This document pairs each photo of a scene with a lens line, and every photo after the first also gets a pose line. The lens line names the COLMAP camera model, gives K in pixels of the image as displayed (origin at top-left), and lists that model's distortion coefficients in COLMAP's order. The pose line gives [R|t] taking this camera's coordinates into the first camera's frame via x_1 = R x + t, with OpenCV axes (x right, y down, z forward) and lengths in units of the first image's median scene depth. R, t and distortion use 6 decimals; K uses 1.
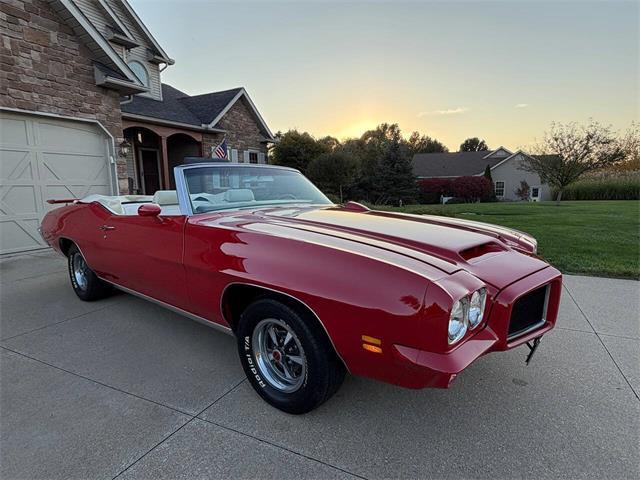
lens RADIAL K [[353.9, 0, 333.8], [0, 353.9, 249.9], [0, 0, 1]] dist [0.012316, -0.005541]
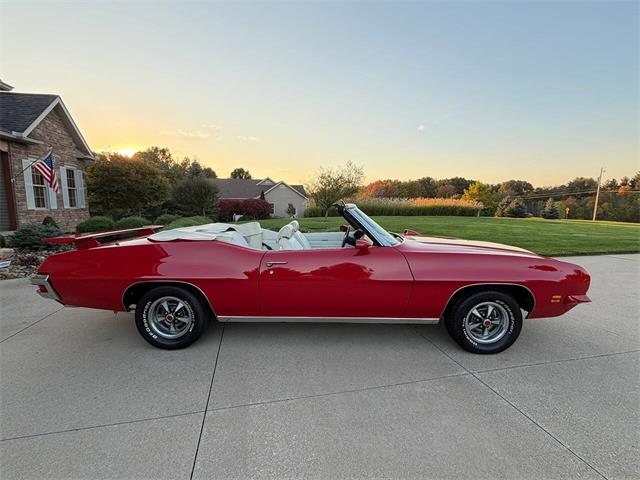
lens RADIAL K [[299.8, 0, 317.4], [0, 299.8, 238.6], [0, 0, 1]] dist [-0.005357, -0.000766]
pose [[0.769301, -0.060860, 0.635982, -0.238097], [0.101167, 0.994497, -0.027206, -0.020274], [-0.630826, 0.085270, 0.771224, 0.053935]]
